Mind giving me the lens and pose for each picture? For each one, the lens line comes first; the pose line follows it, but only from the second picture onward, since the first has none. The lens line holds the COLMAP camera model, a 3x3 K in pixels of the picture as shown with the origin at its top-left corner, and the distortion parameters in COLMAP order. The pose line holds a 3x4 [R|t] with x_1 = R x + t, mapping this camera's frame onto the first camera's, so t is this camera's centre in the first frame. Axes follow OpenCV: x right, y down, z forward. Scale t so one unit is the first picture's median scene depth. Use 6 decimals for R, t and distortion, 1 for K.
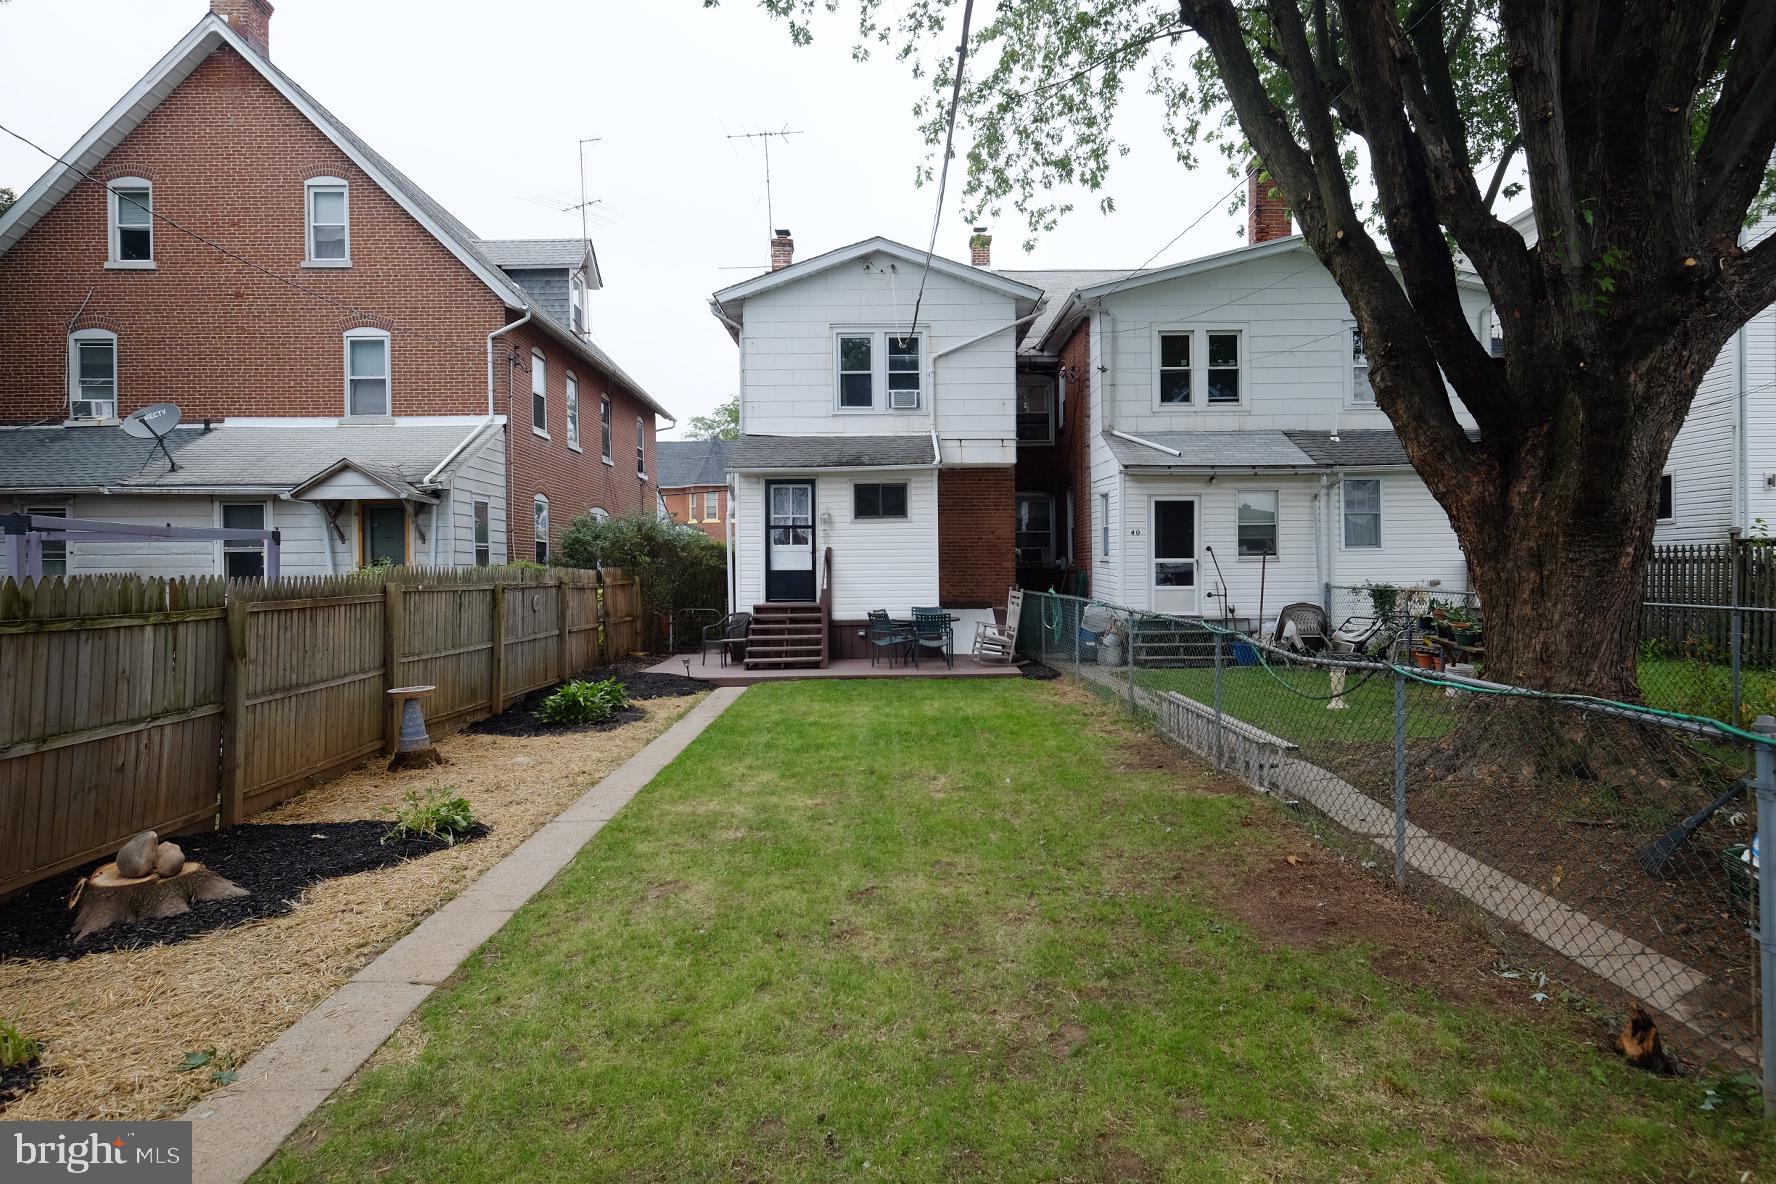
lens RADIAL K [[998.1, 0, 890.6], [0, 998.1, 579.8], [0, 0, 1]] dist [-0.001999, -0.000079]
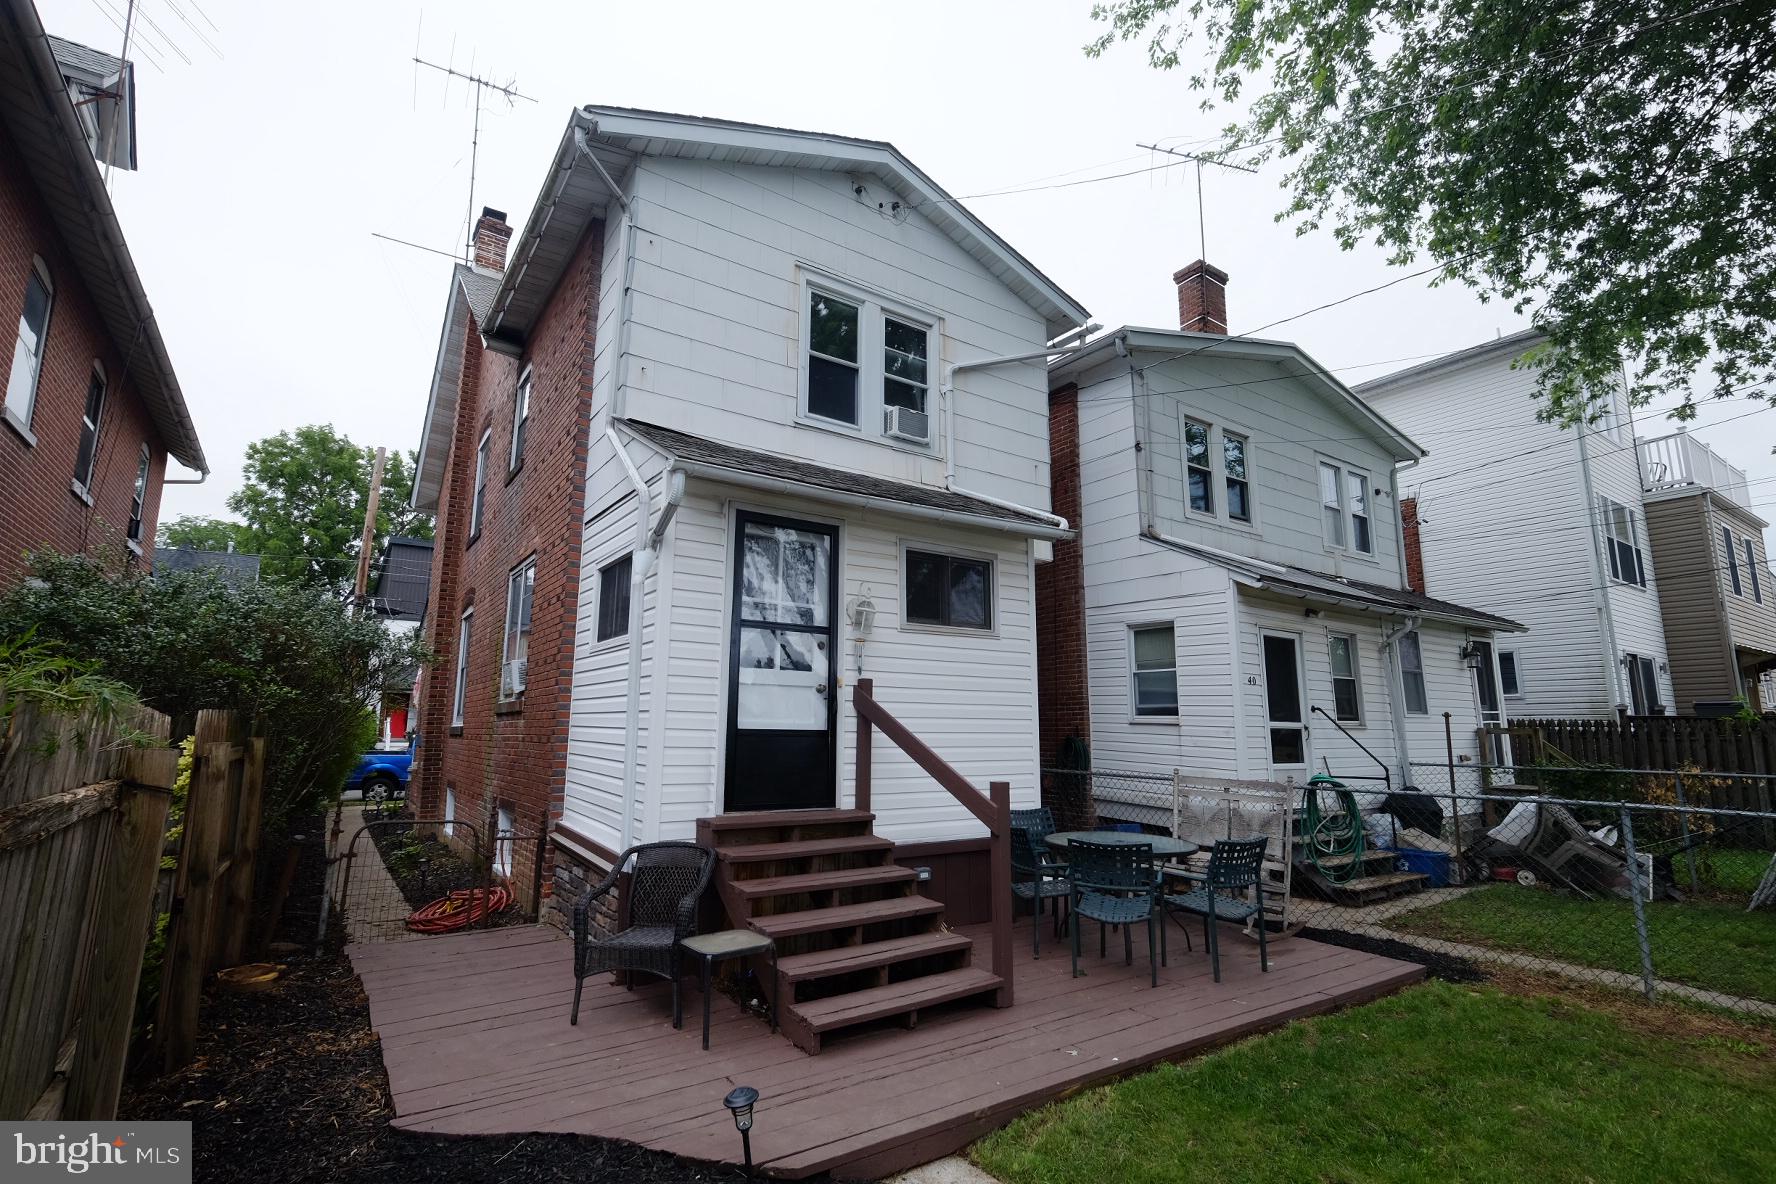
lens RADIAL K [[827.9, 0, 884.4], [0, 827.9, 587.8], [0, 0, 1]] dist [-0.002561, 0.000162]
pose [[0.828388, 0.111878, 0.548868, -0.248149], [-0.010400, 0.982754, -0.184622, -0.004253], [-0.560058, 0.147231, 0.815266, 0.650506]]
